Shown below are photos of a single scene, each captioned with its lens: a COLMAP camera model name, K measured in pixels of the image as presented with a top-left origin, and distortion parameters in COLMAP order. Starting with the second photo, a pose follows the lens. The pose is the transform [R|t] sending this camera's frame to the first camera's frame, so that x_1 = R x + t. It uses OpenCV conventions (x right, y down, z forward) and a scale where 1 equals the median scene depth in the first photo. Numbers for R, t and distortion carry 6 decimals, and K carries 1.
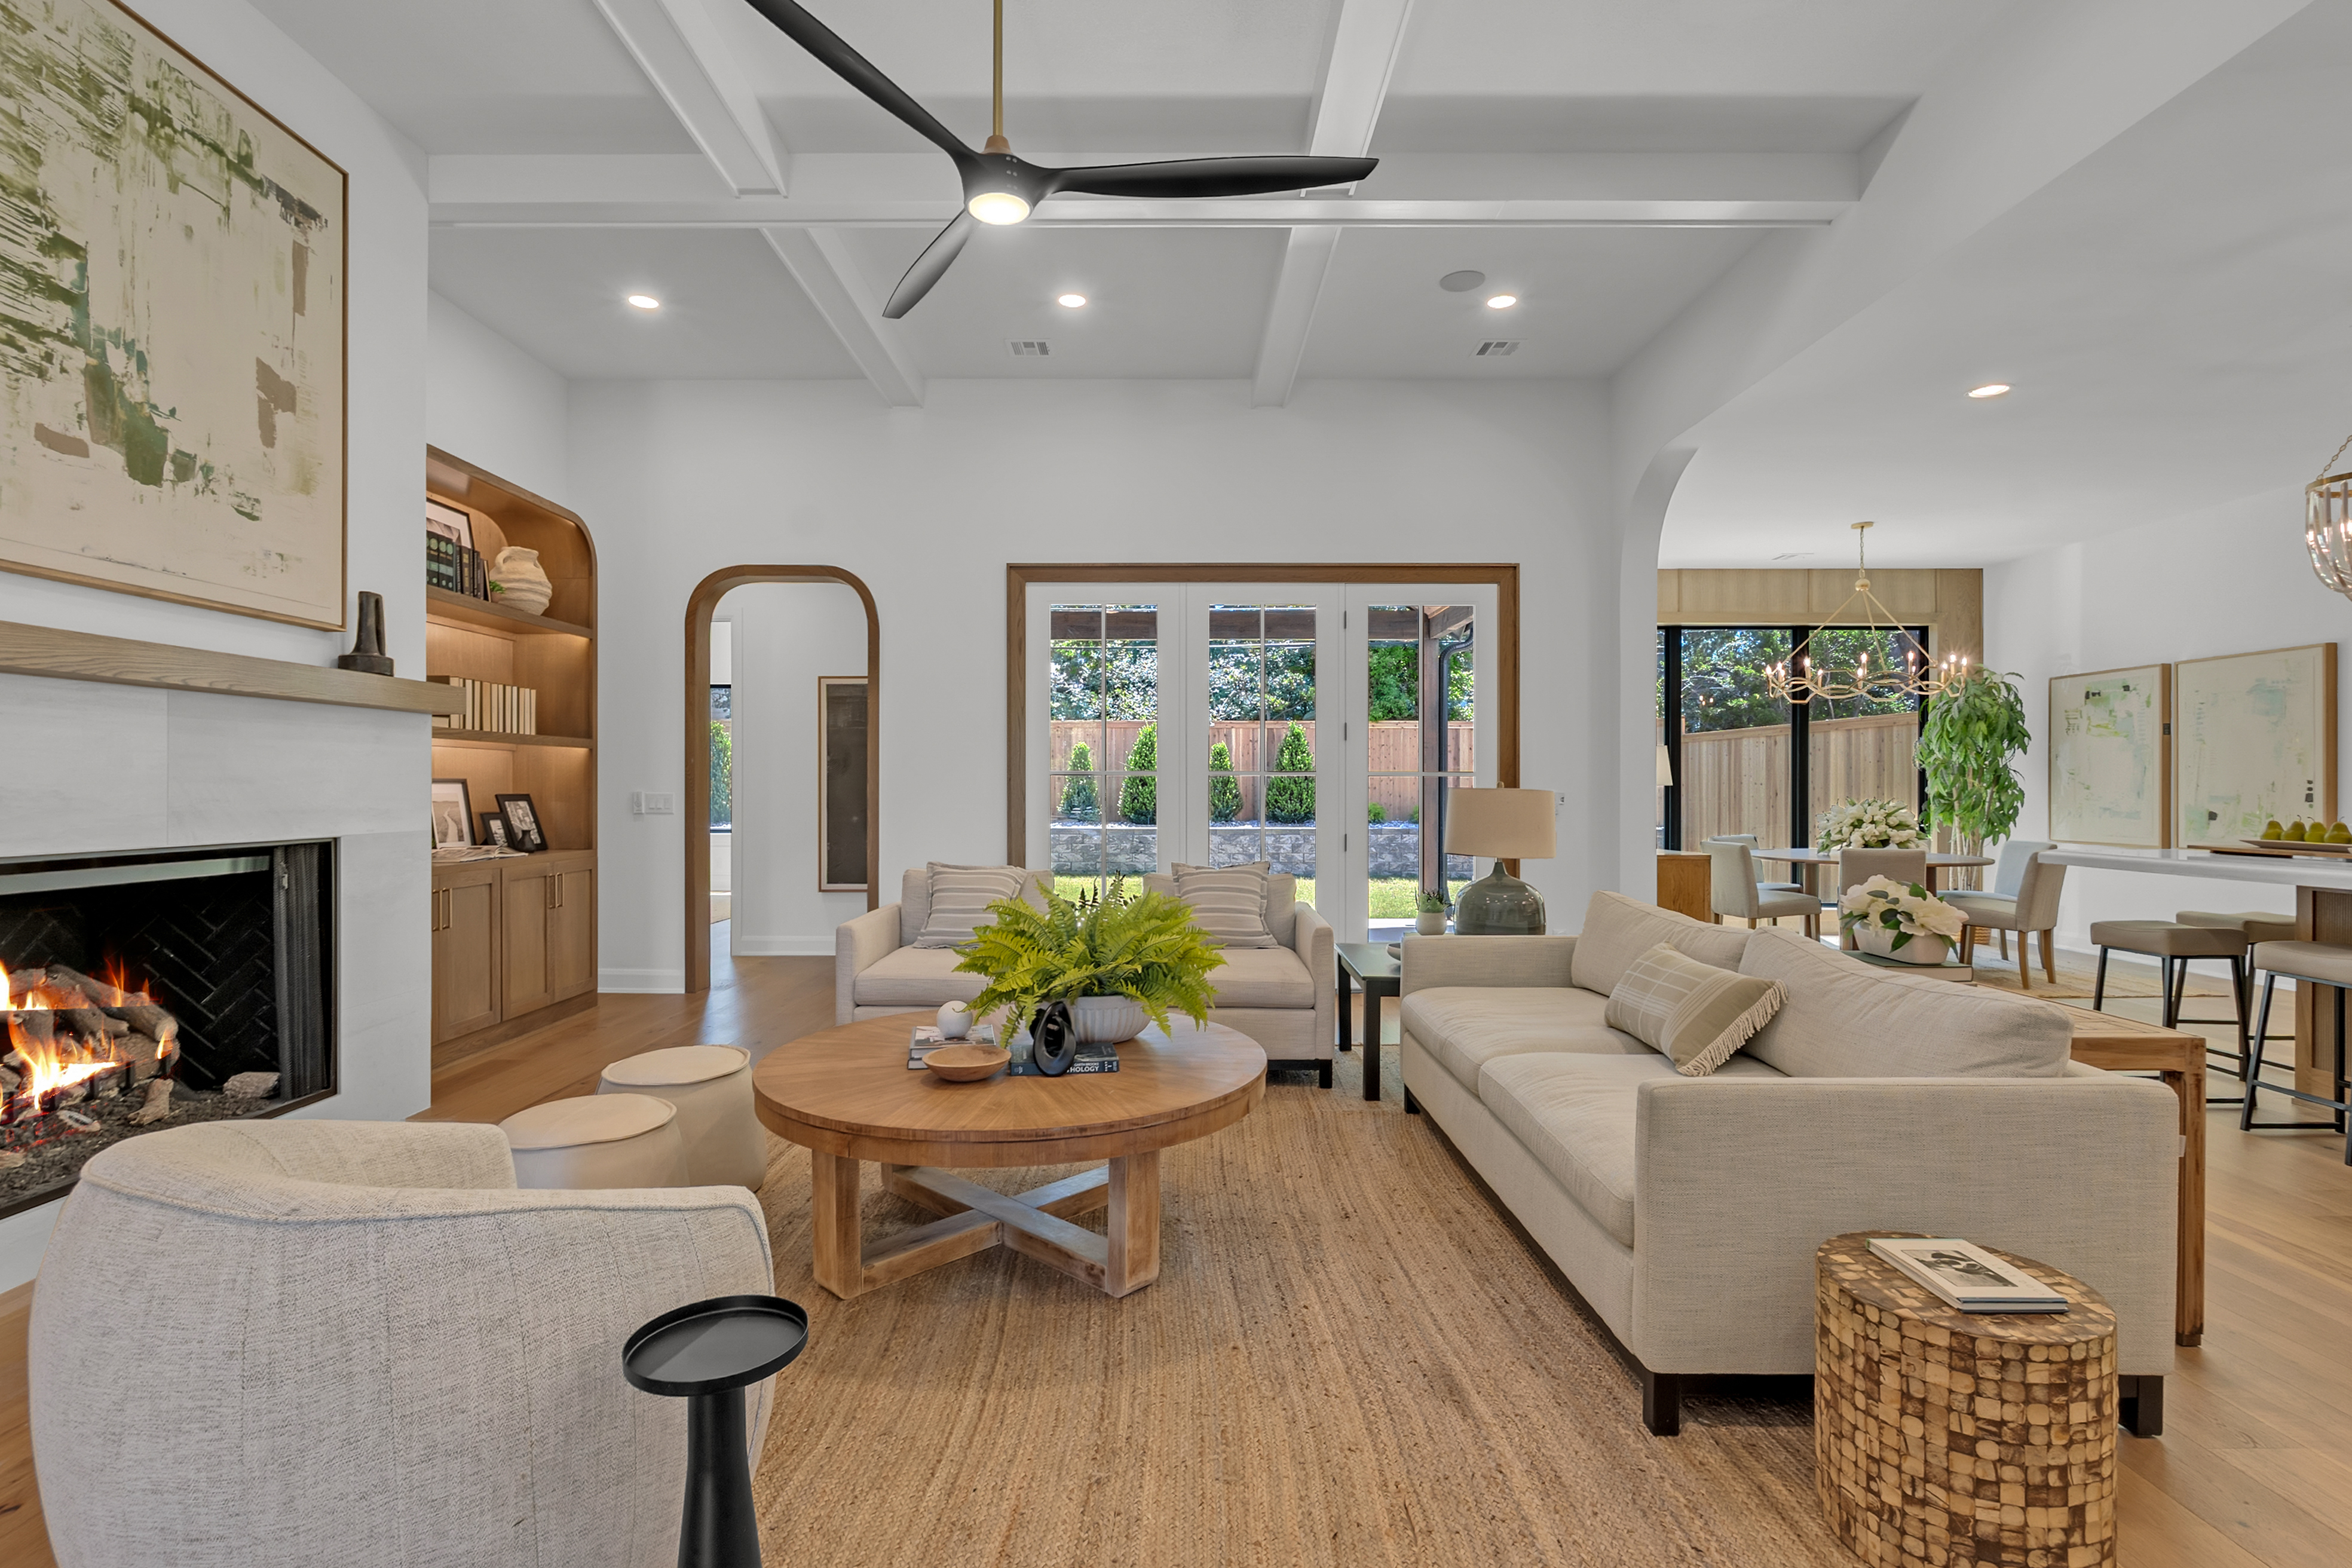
lens RADIAL K [[1063.0, 0, 1176.0], [0, 1063.0, 784.0], [0, 0, 1]] dist [-0.001497, -0.000431]
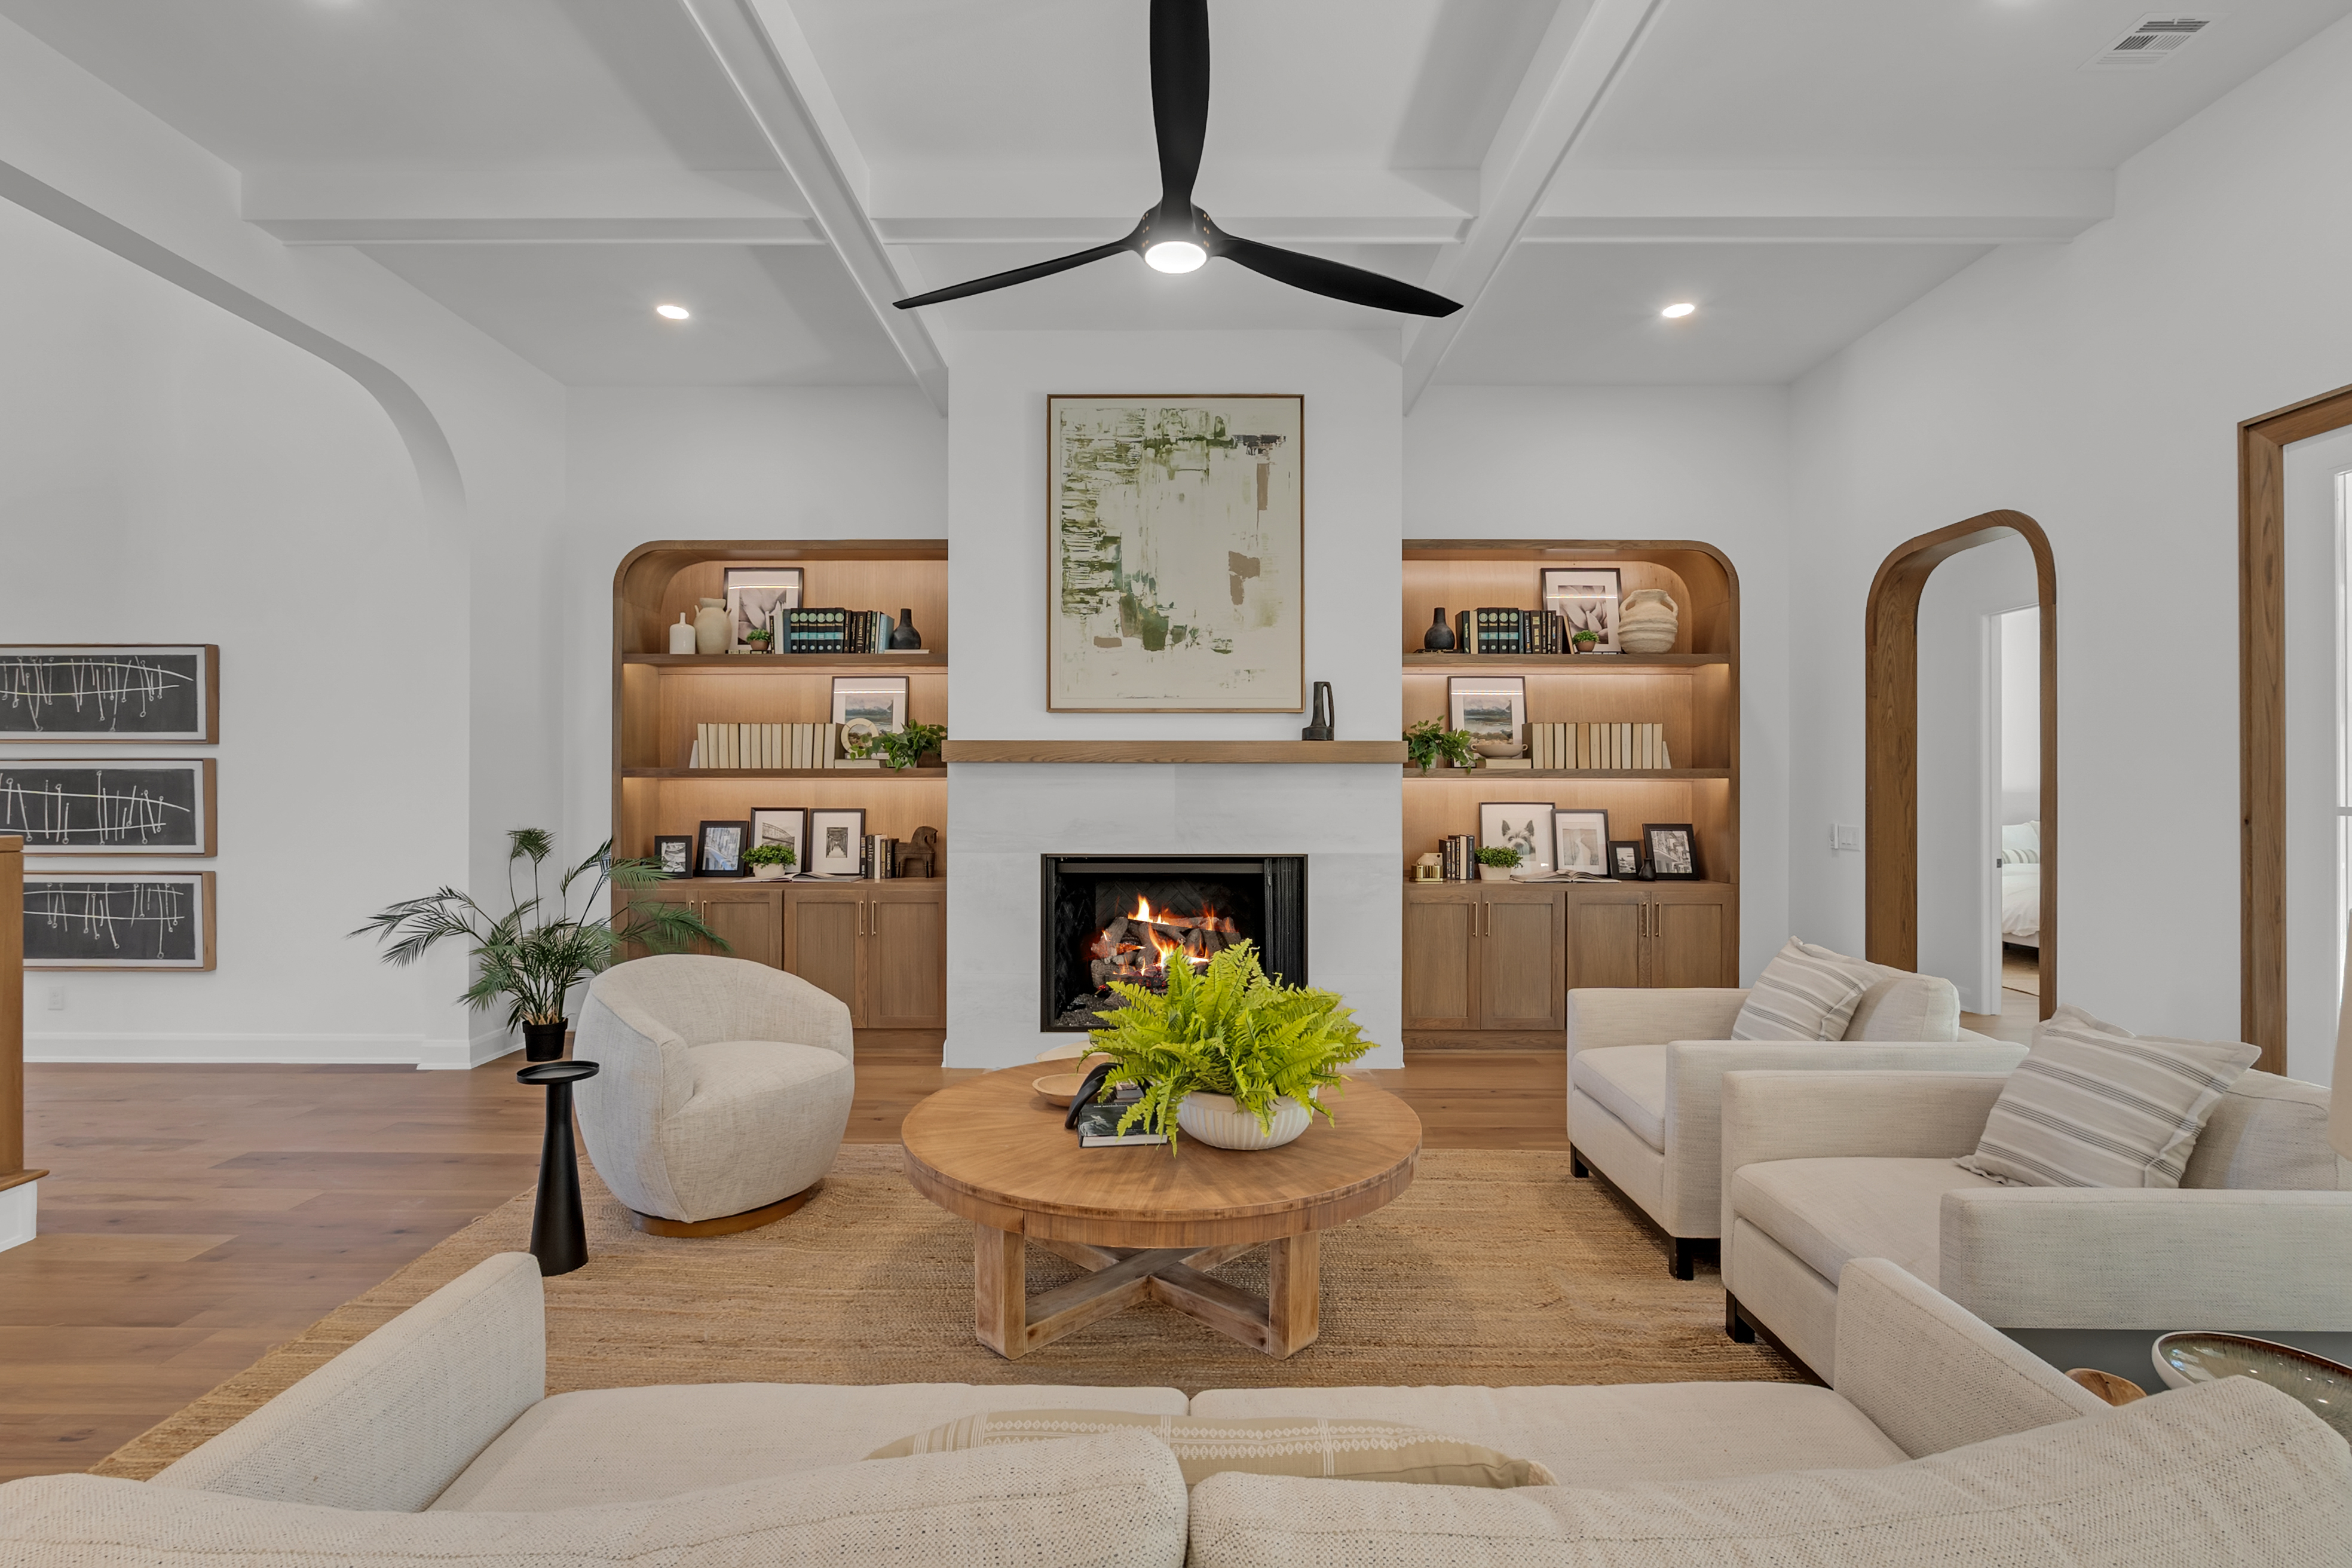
lens RADIAL K [[1099.8, 0, 1176.0], [0, 1099.8, 784.0], [0, 0, 1]] dist [-0.006181, 0.000325]
pose [[0.010077, -0.007007, -0.999925, 0.793899], [0.000487, 0.999975, -0.007003, -0.039642], [0.999949, -0.000417, 0.010080, 0.908452]]
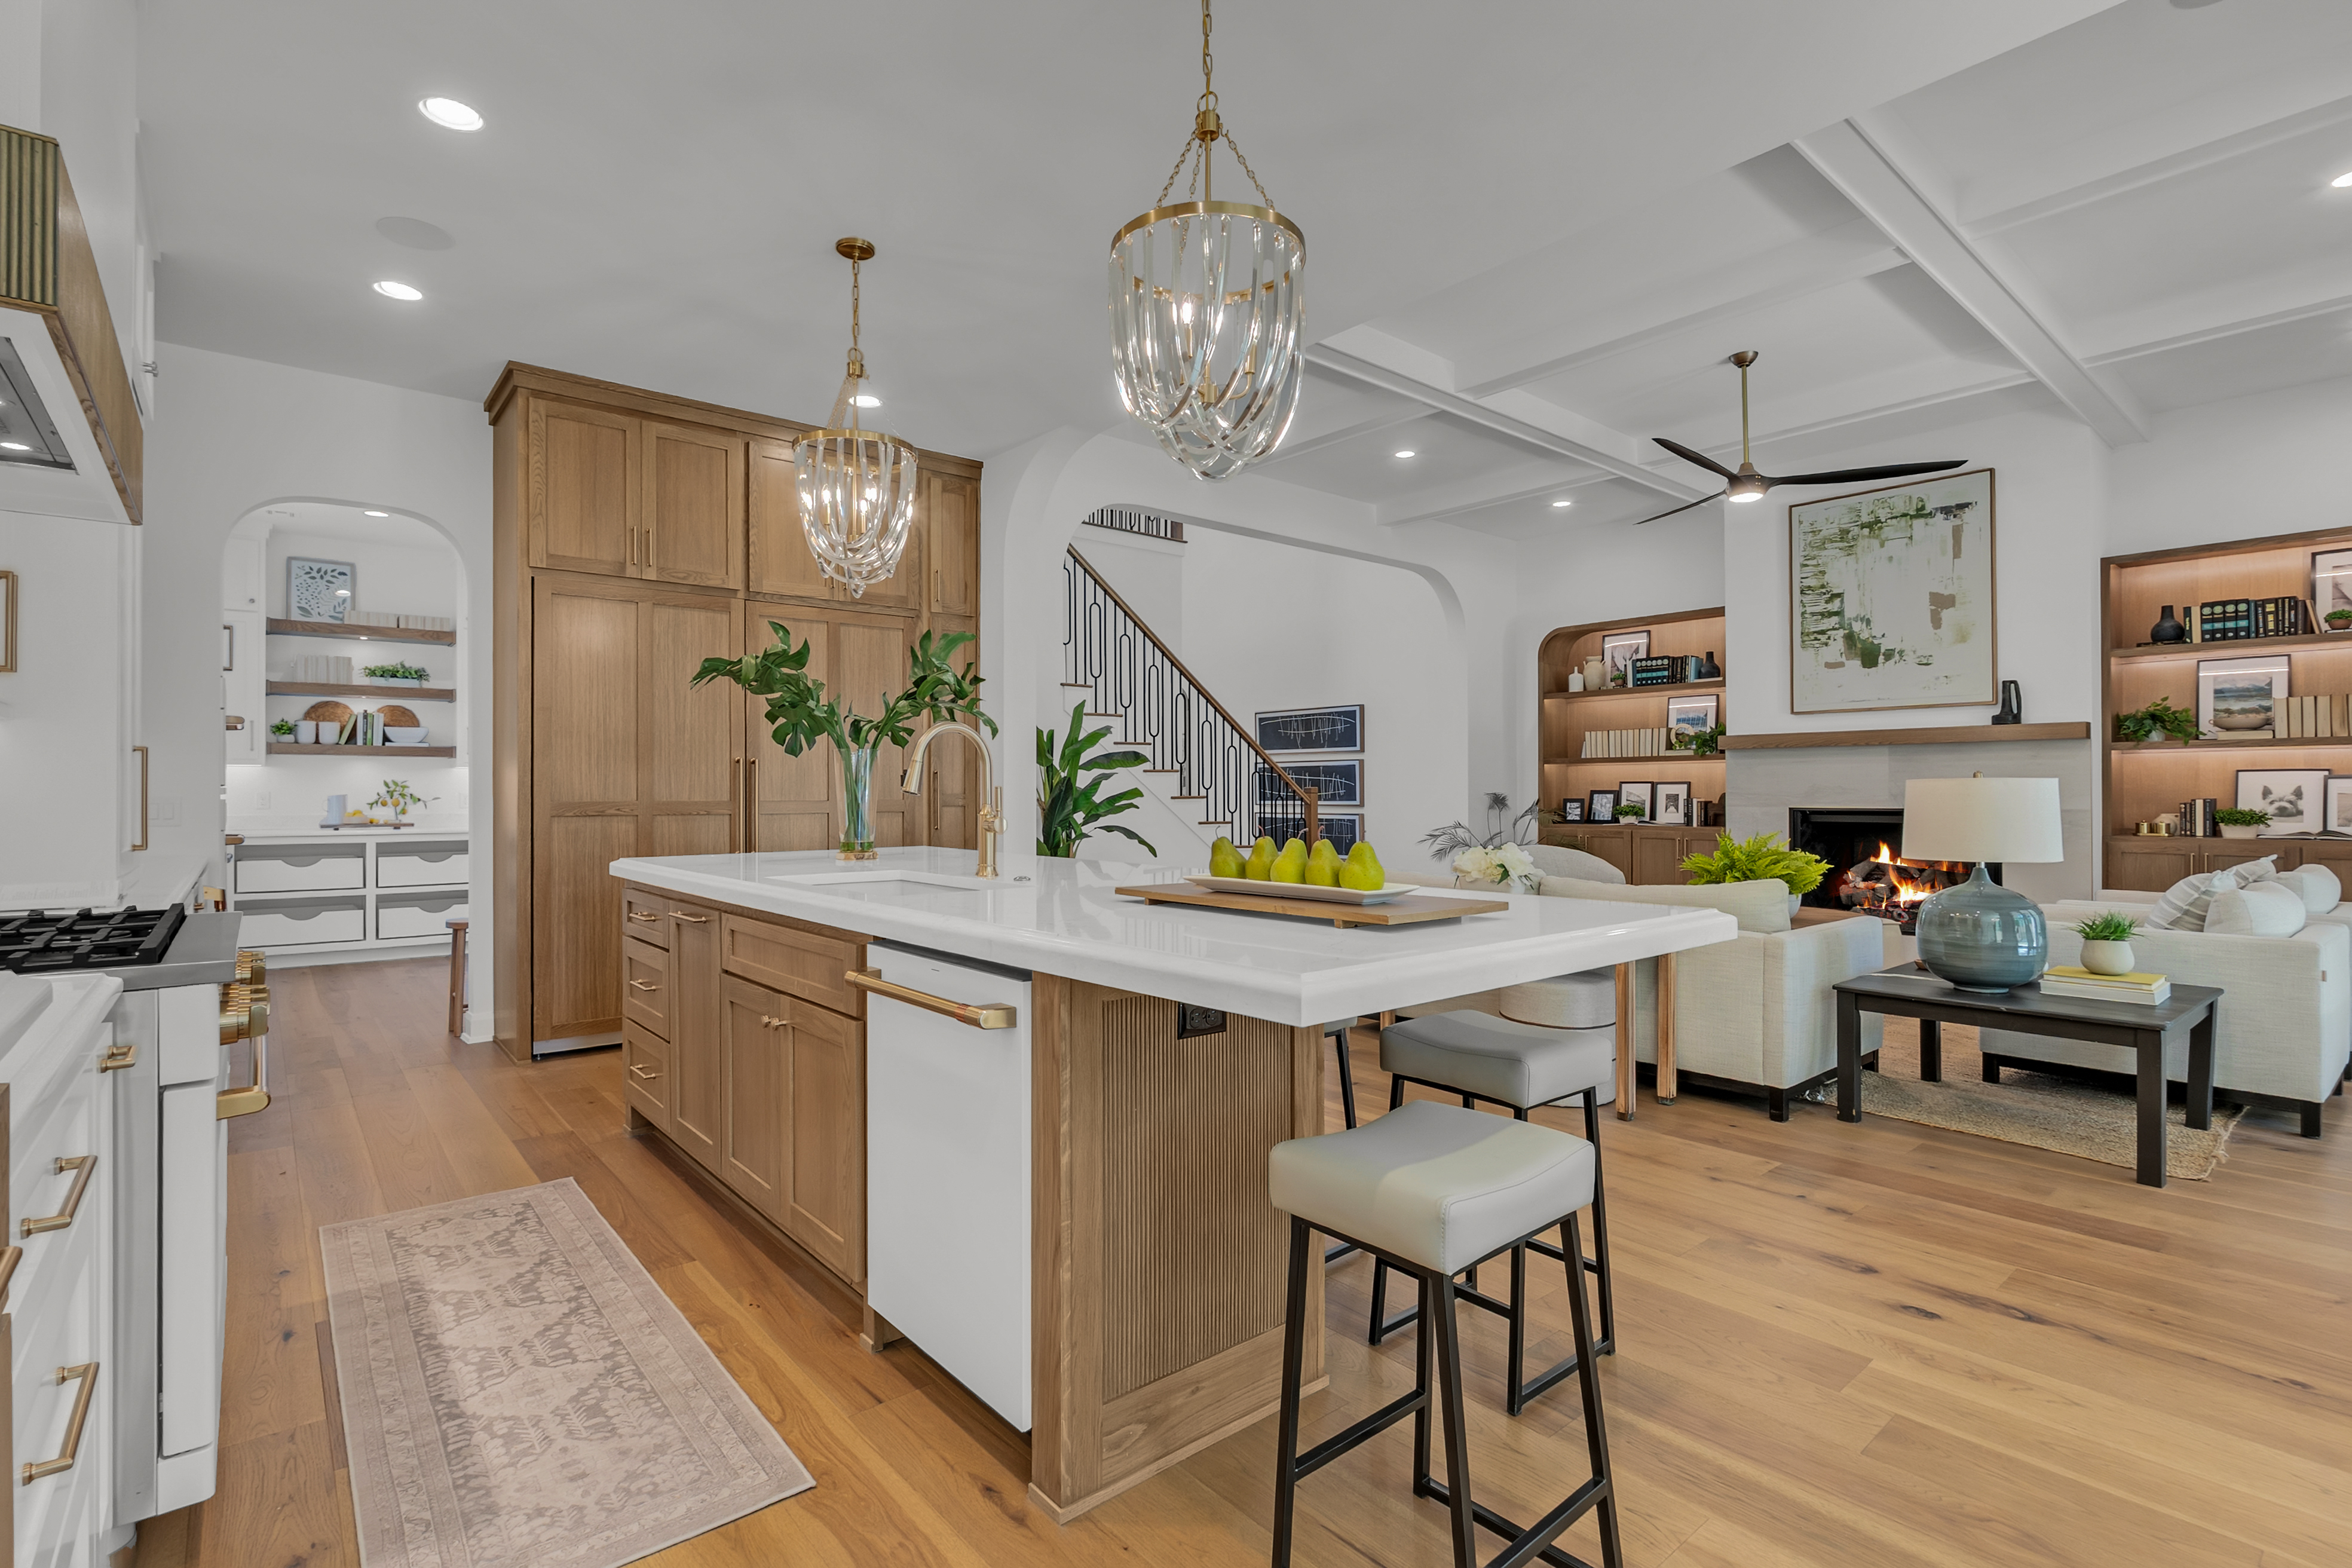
lens RADIAL K [[1156.6, 0, 1191.0], [0, 1156.6, 788.5], [0, 0, 1]] dist [-0.001965, -0.000288]
pose [[-0.735283, 0.000991, -0.677760, 1.940143], [0.006383, 0.999965, -0.005462, 0.015433], [0.677731, -0.008342, -0.735263, 1.742906]]
